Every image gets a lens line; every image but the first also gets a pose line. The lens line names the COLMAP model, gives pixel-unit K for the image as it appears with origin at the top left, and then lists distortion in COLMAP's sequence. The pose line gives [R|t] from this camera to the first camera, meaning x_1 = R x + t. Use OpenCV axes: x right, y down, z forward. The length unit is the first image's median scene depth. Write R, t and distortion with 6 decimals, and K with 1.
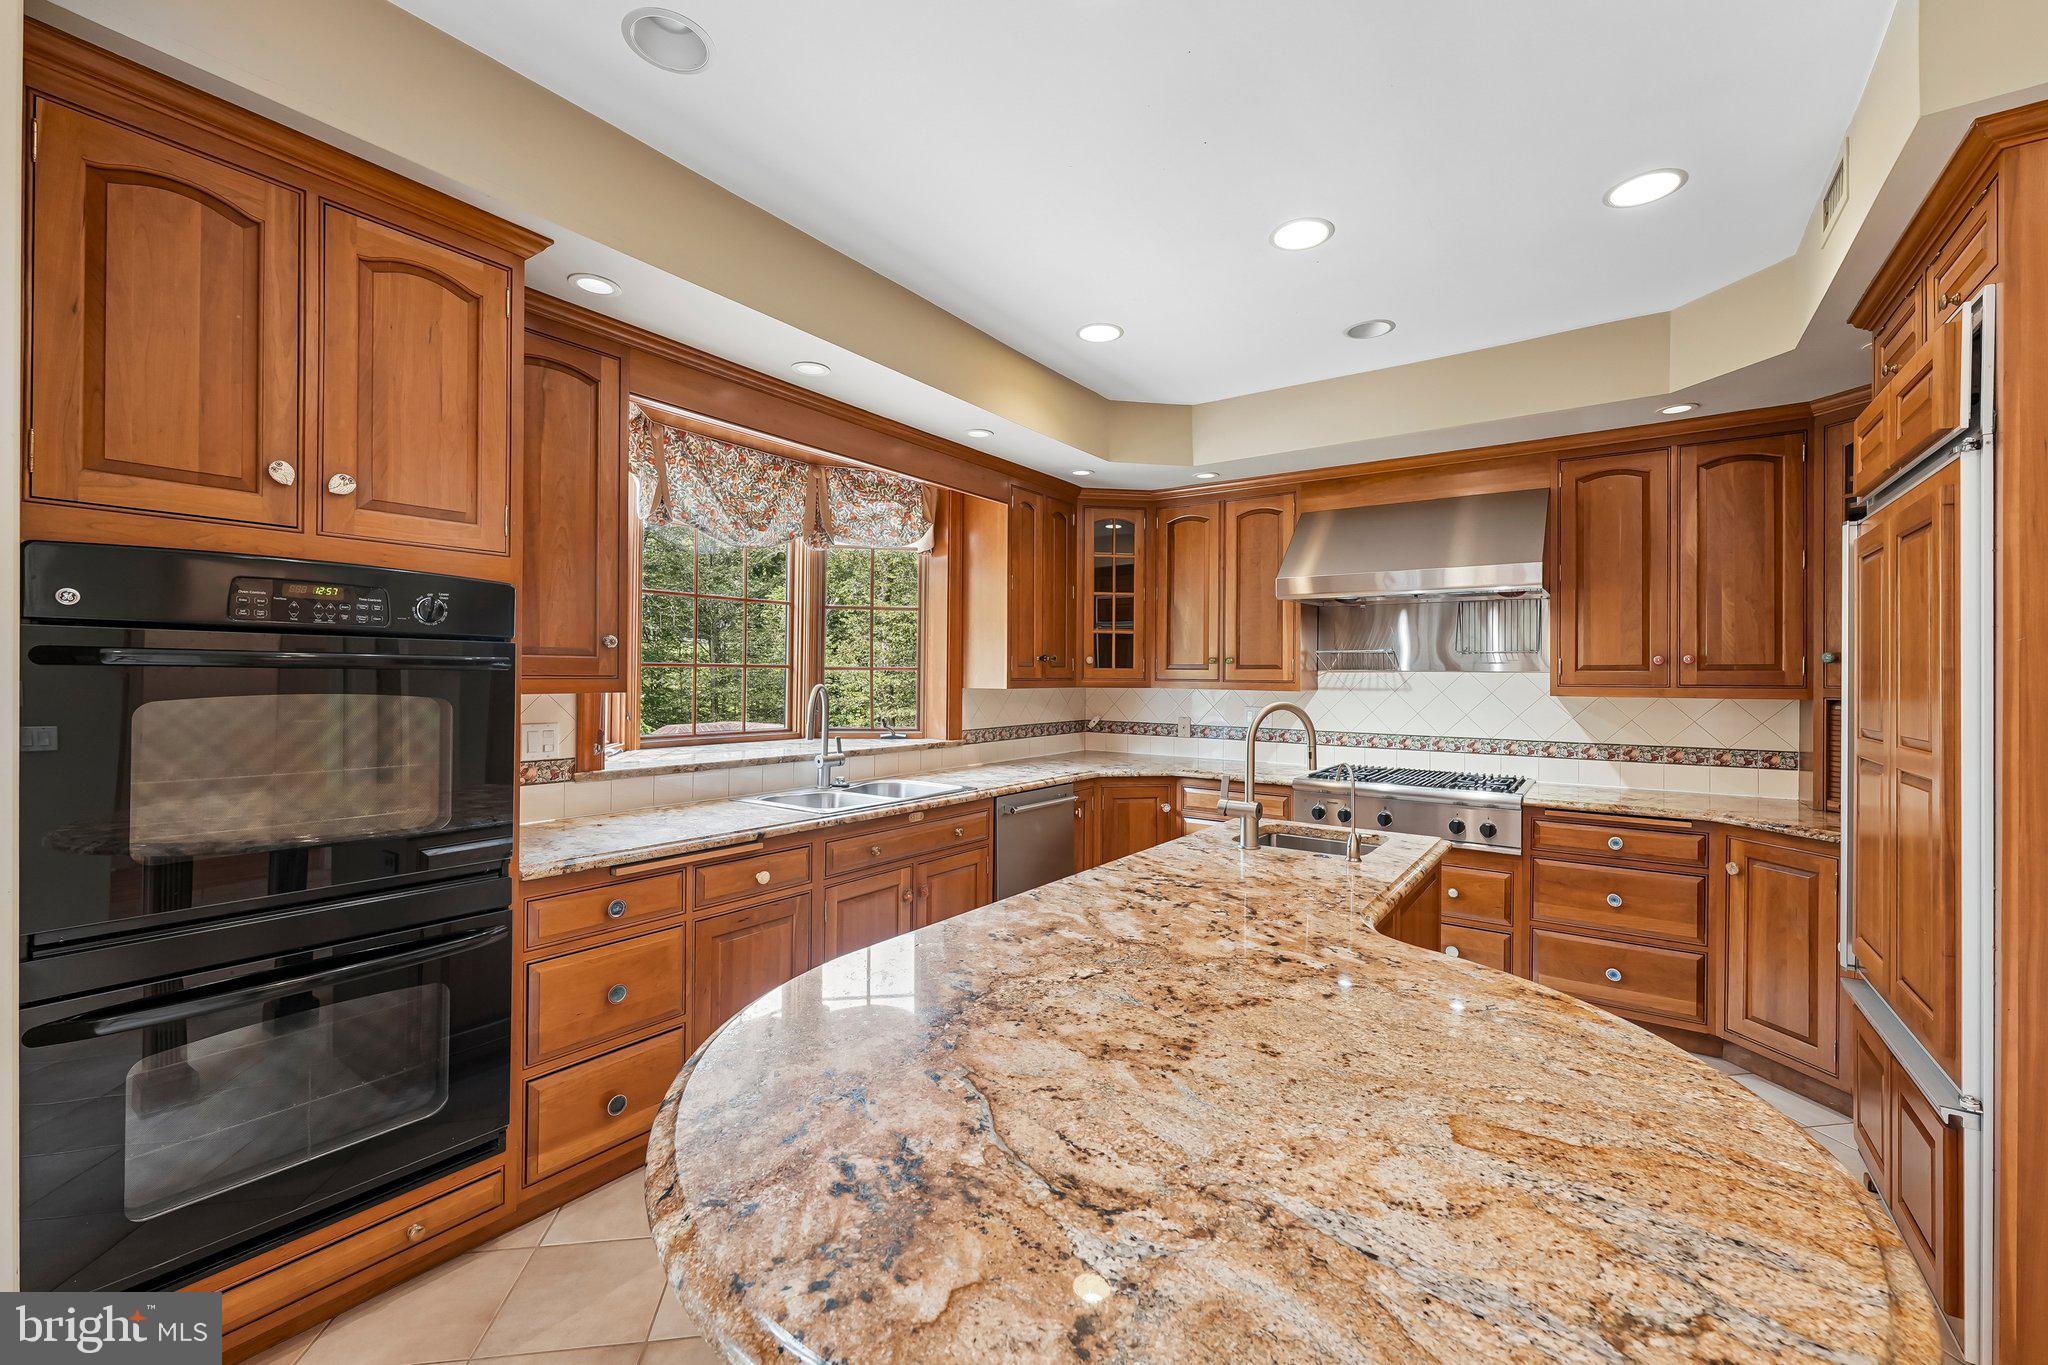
lens RADIAL K [[829.2, 0, 1029.2], [0, 829.2, 673.5], [0, 0, 1]] dist [0.000631, -0.000063]
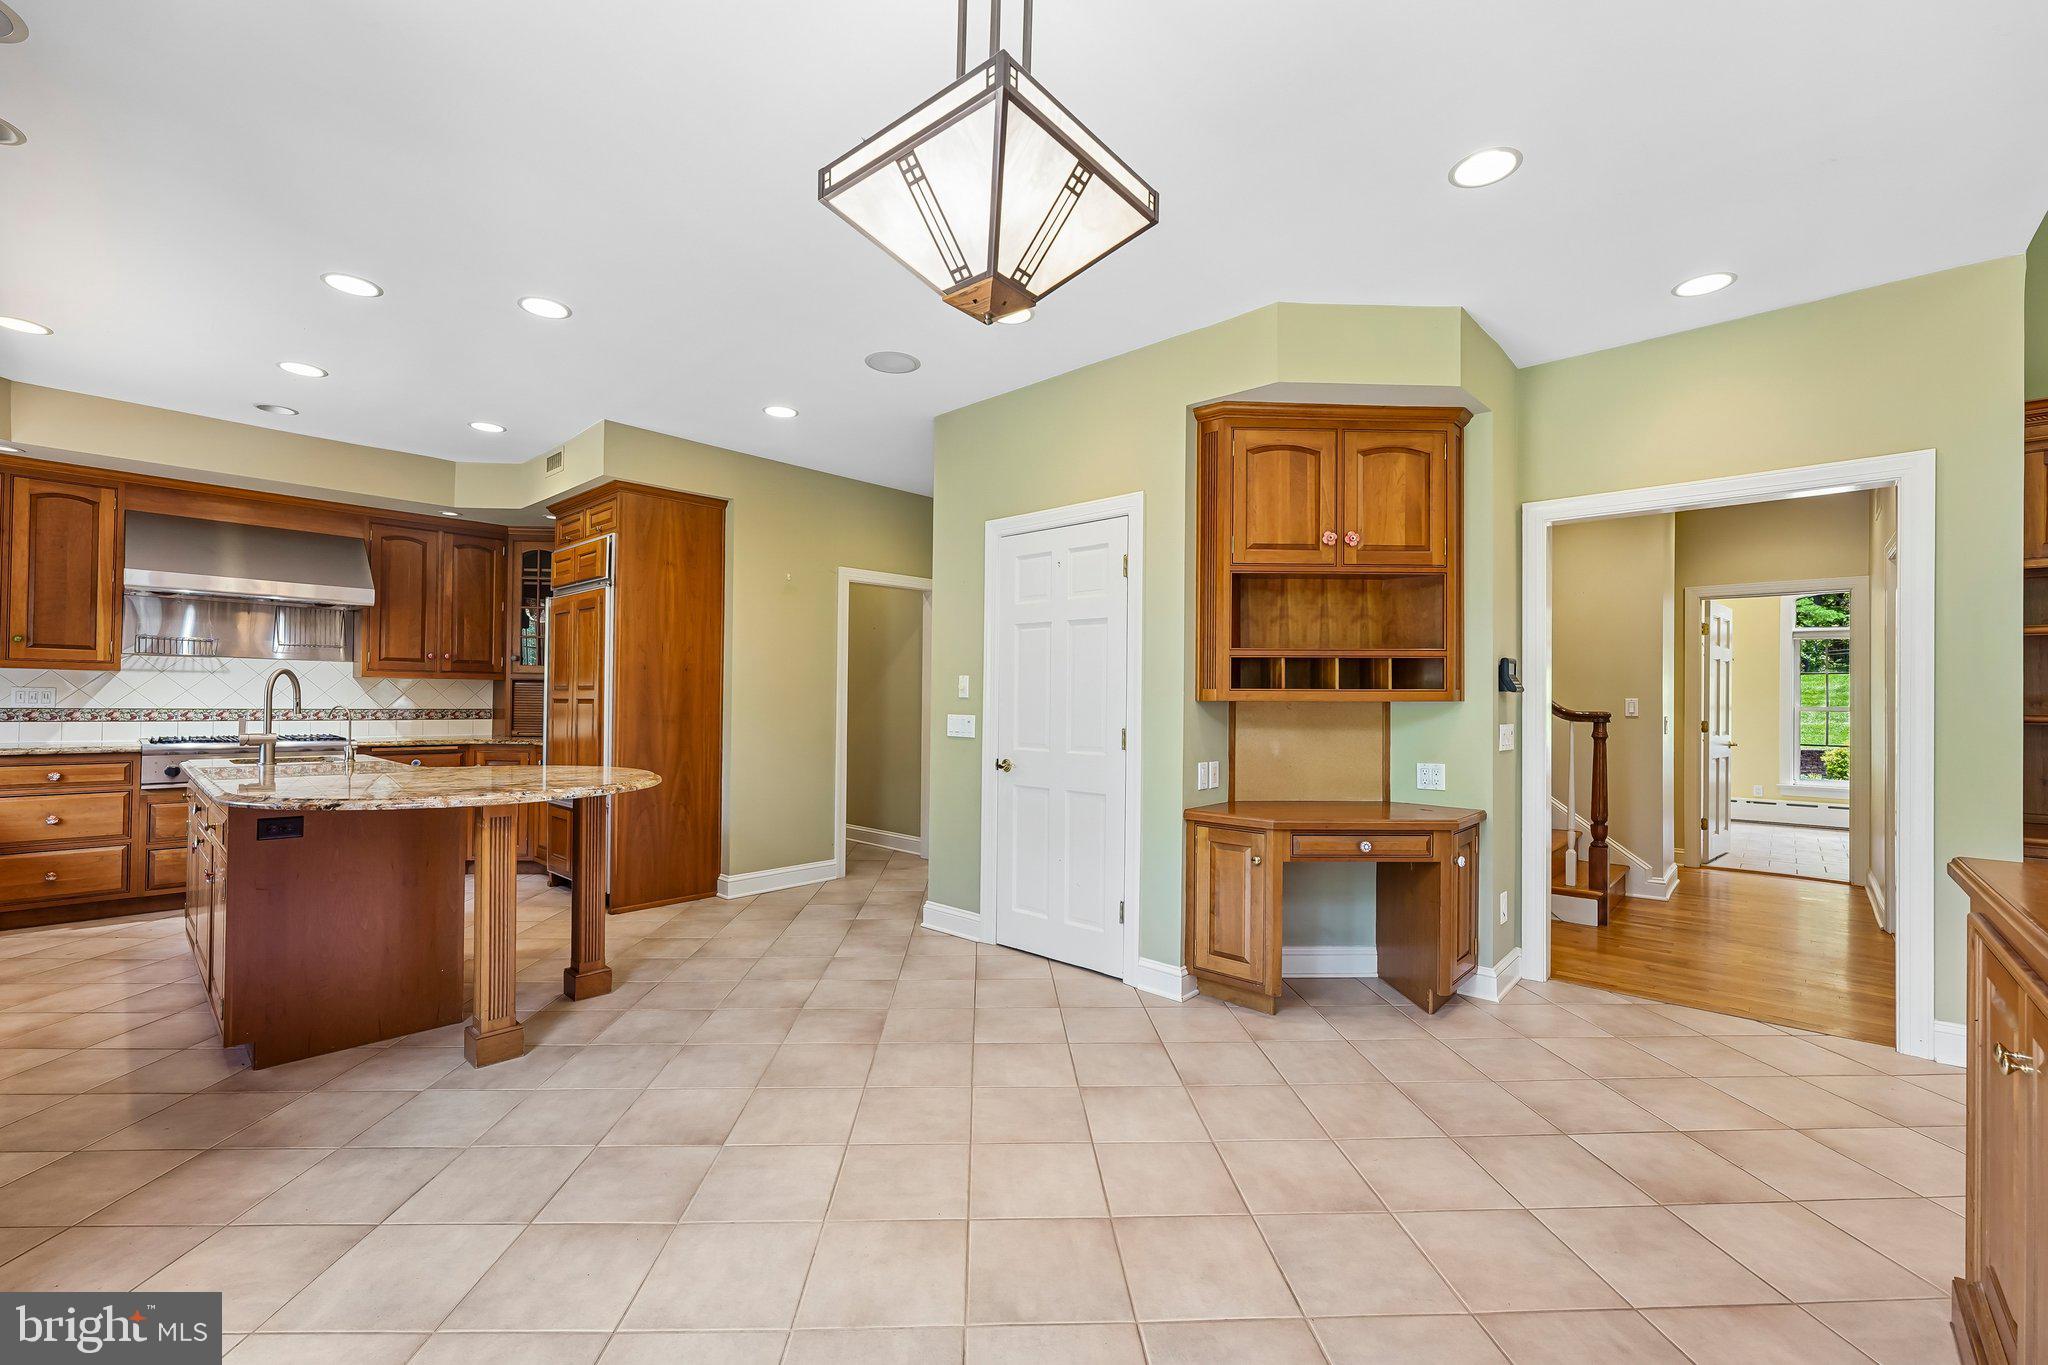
lens RADIAL K [[841.9, 0, 1030.0], [0, 841.9, 685.2], [0, 0, 1]] dist [0.002160, 0.000107]
pose [[0.106546, 0.011171, 0.994245, -0.778871], [-0.013596, 0.999860, -0.009778, 0.041450], [-0.994215, -0.012476, 0.106683, -0.376805]]
